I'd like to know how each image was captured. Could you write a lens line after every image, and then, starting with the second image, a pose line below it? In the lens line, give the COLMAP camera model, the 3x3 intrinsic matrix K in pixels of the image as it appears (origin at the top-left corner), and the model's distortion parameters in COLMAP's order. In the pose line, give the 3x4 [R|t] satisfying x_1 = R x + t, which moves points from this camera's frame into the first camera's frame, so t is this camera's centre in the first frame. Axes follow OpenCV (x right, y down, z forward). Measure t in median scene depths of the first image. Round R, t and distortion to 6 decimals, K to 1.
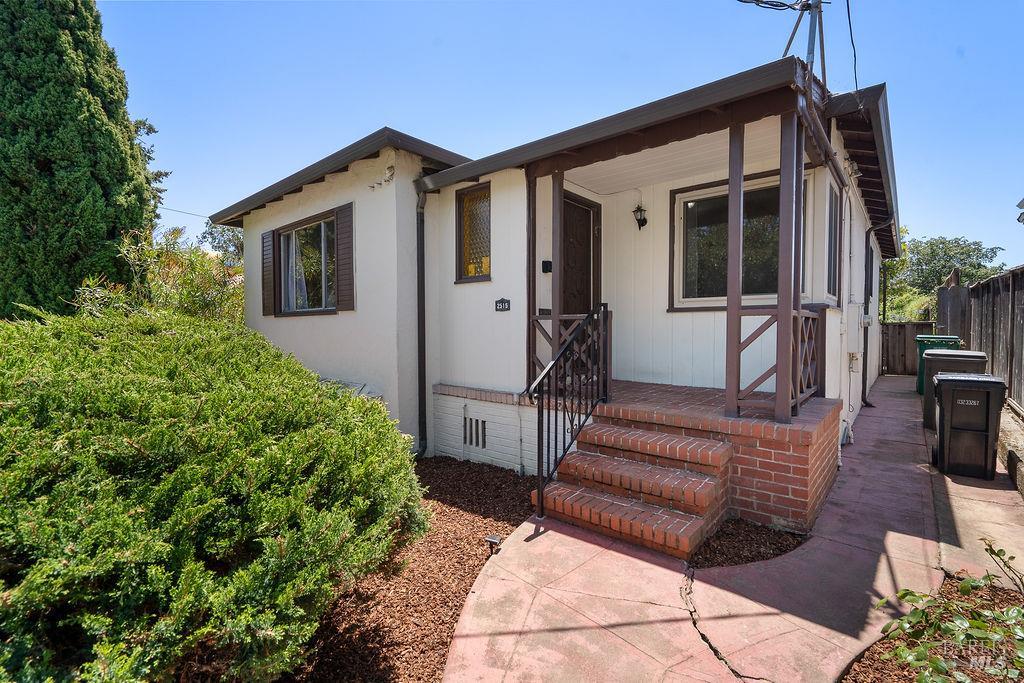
lens RADIAL K [[469.4, 0, 510.1], [0, 469.4, 347.7], [0, 0, 1]] dist [-0.005431, 0.001816]
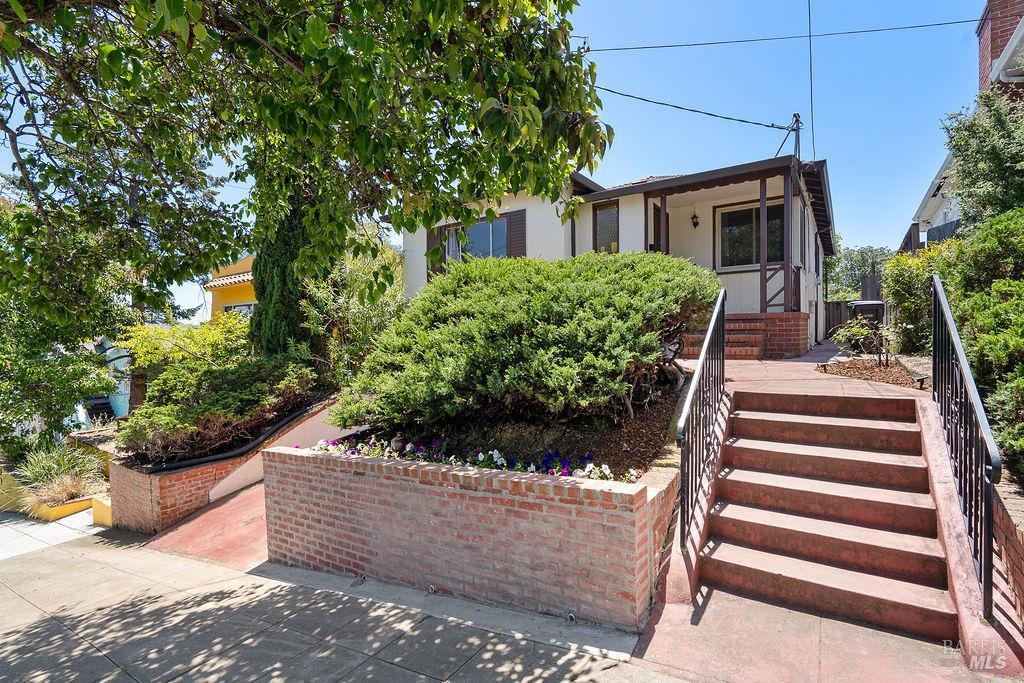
lens RADIAL K [[469.4, 0, 508.9], [0, 469.4, 342.2], [0, 0, 1]] dist [-0.005431, 0.001816]
pose [[0.996783, -0.006399, 0.079887, -0.601260], [0.008715, 0.999551, -0.028669, 0.234616], [-0.079668, 0.029273, 0.996392, -0.727374]]
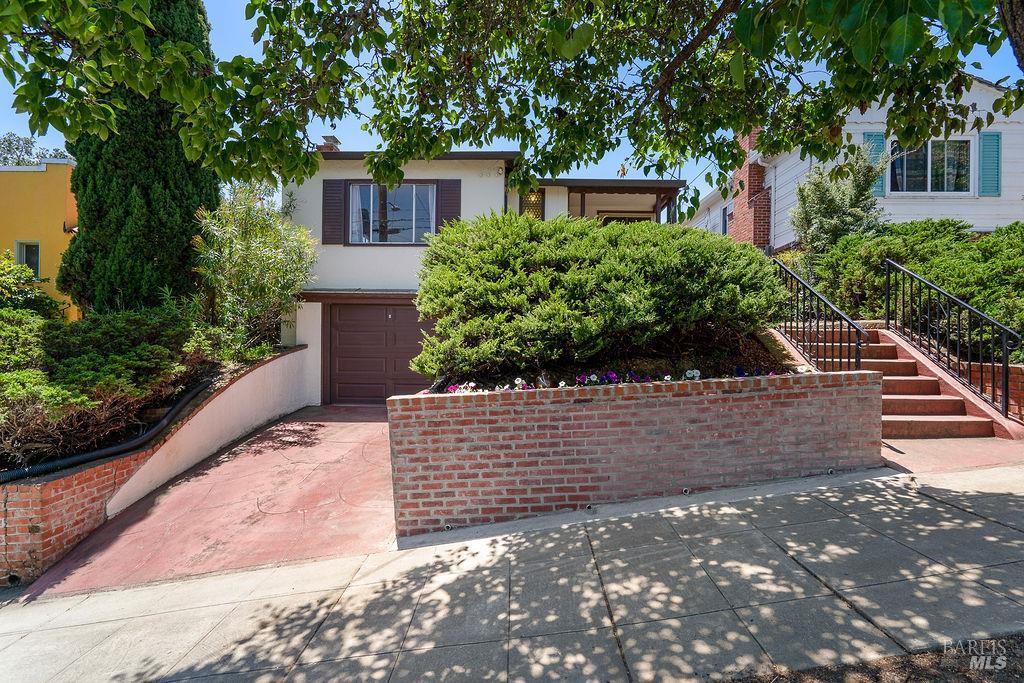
lens RADIAL K [[469.4, 0, 505.1], [0, 469.4, 343.0], [0, 0, 1]] dist [-0.005431, 0.001816]
pose [[0.781209, 0.015543, 0.624076, -1.391415], [0.006452, 0.999436, -0.032969, 0.364712], [-0.624236, 0.029782, 0.780668, -0.426642]]
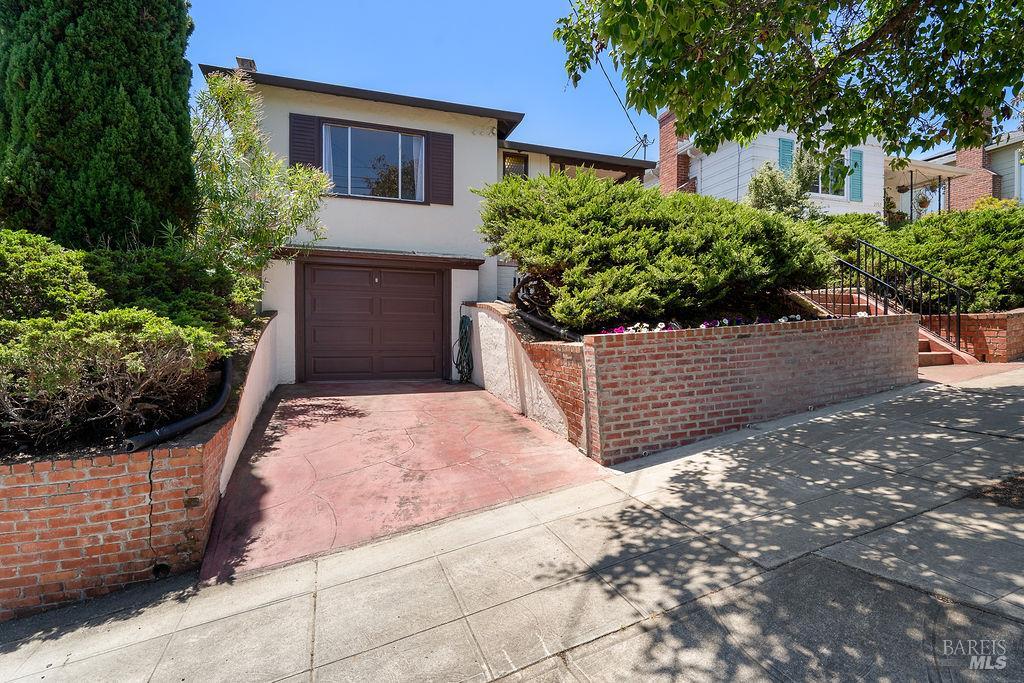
lens RADIAL K [[527.9, 0, 509.9], [0, 527.9, 341.8], [0, 0, 1]] dist [0.002454, 0.000934]
pose [[0.516068, 0.006553, 0.856523, -1.925296], [0.022888, 0.999508, -0.021437, 0.459356], [-0.856242, 0.030667, 0.515664, -0.032260]]
